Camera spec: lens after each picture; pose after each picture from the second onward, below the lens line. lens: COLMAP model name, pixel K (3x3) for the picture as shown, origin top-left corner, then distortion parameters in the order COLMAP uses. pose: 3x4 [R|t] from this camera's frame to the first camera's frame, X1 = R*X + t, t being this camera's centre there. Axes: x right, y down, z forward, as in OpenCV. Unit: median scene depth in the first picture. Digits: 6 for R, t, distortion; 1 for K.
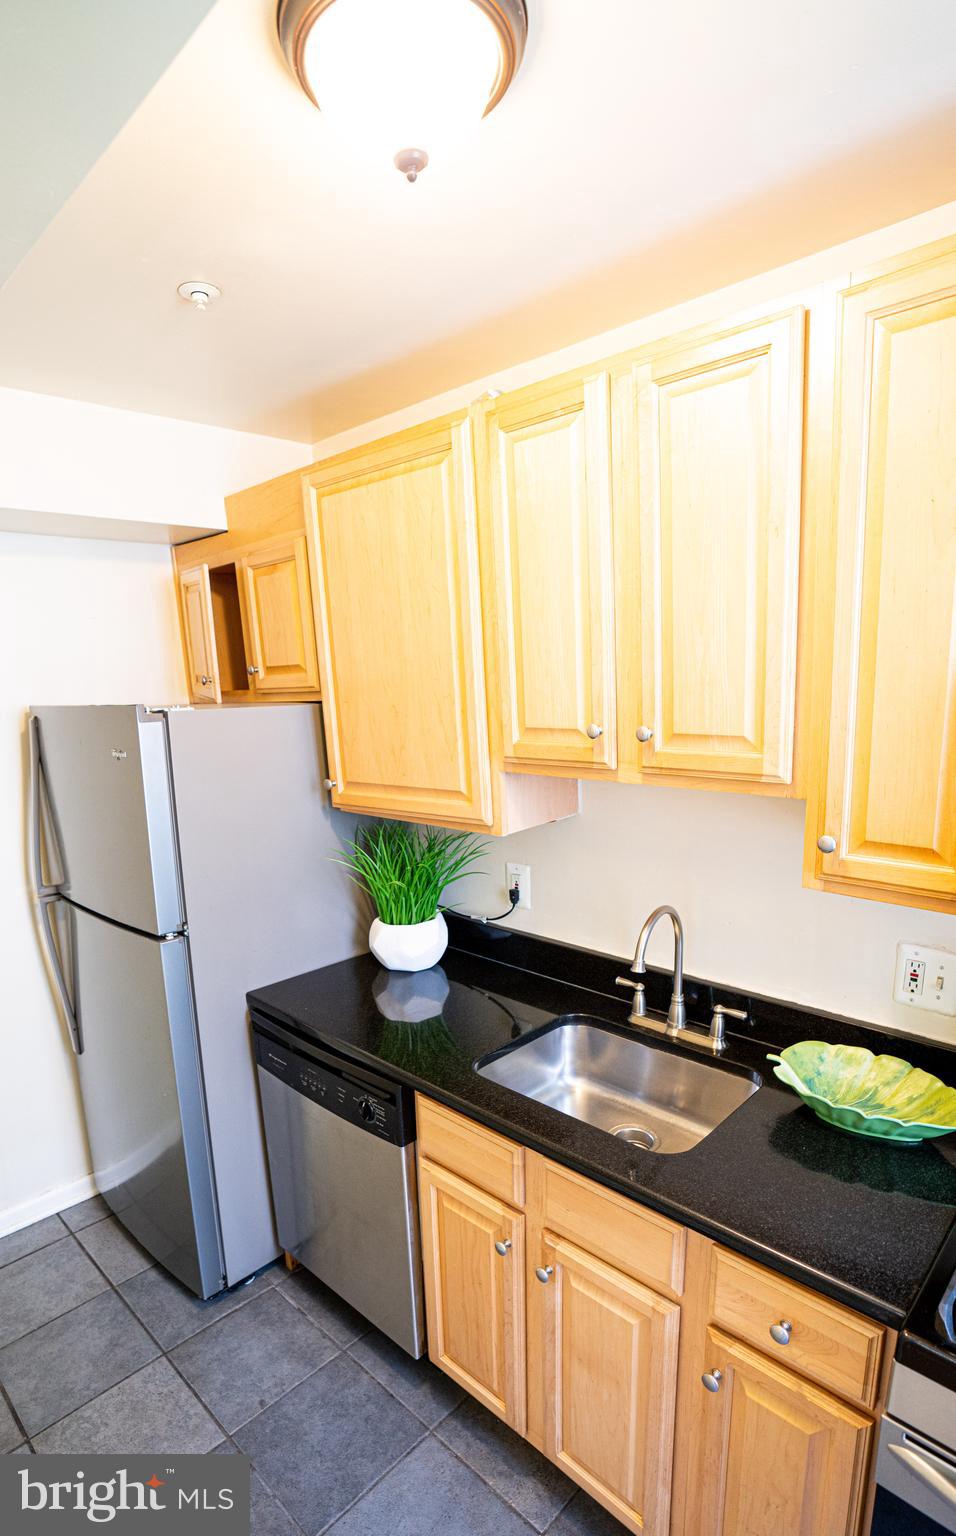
lens RADIAL K [[767.9, 0, 476.7], [0, 767.9, 850.7], [0, 0, 1]] dist [-0.087574, 0.044665]
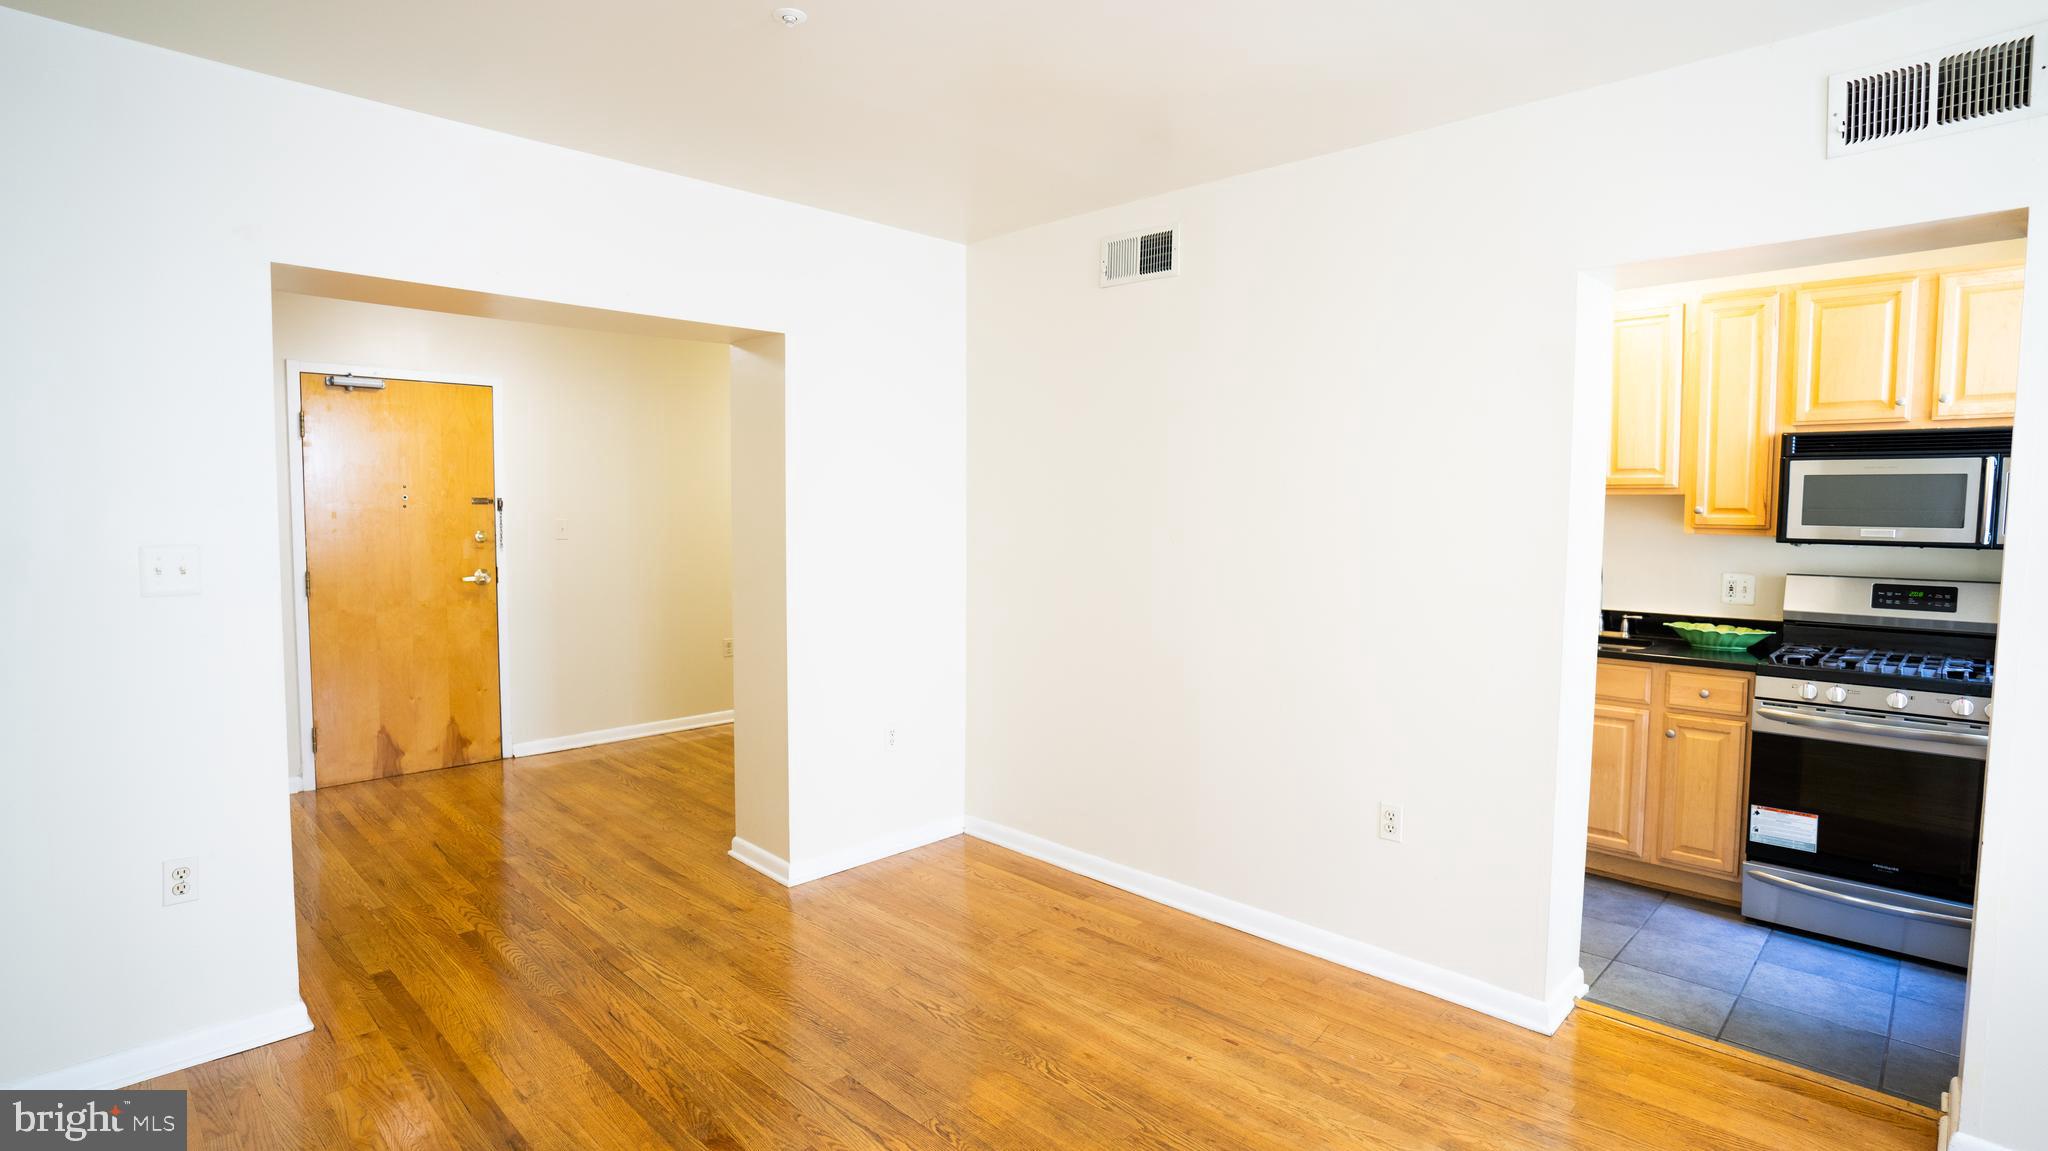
lens RADIAL K [[994.2, 0, 1024.0], [0, 994.2, 575.5], [0, 0, 1]] dist [-0.063211, 0.030127]
pose [[0.999342, 0.036170, -0.002599, -1.167725], [-0.036131, 0.987035, -0.156383, 0.531171], [-0.003091, 0.156375, 0.987693, -1.412013]]
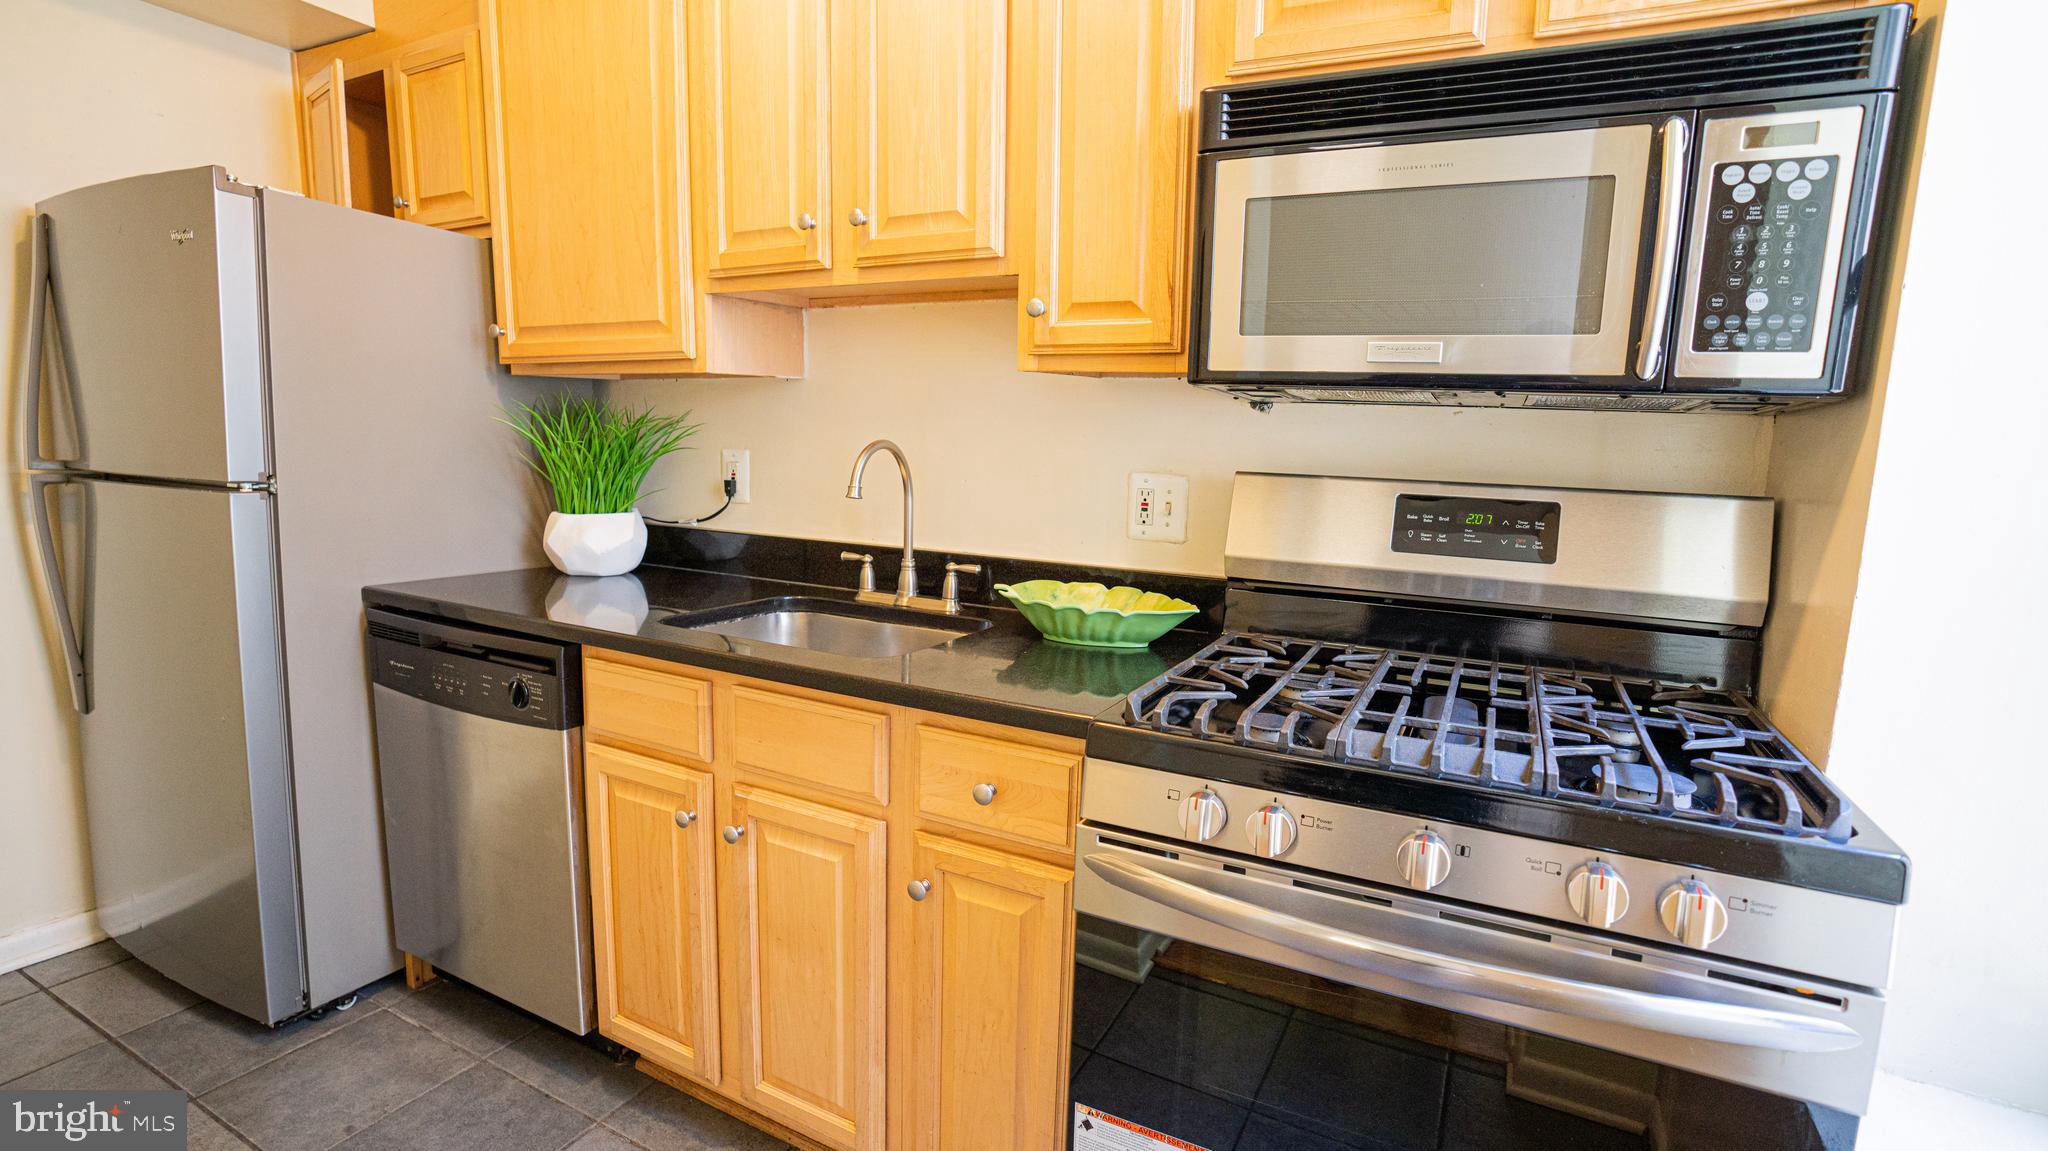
lens RADIAL K [[919.5, 0, 1024.0], [0, 919.5, 575.5], [0, 0, 1]] dist [-0.070156, 0.026007]
pose [[0.954491, 0.019456, 0.297605, 0.075478], [0.005202, 0.996632, -0.081840, 0.299665], [-0.298194, 0.079664, 0.951175, -0.057014]]
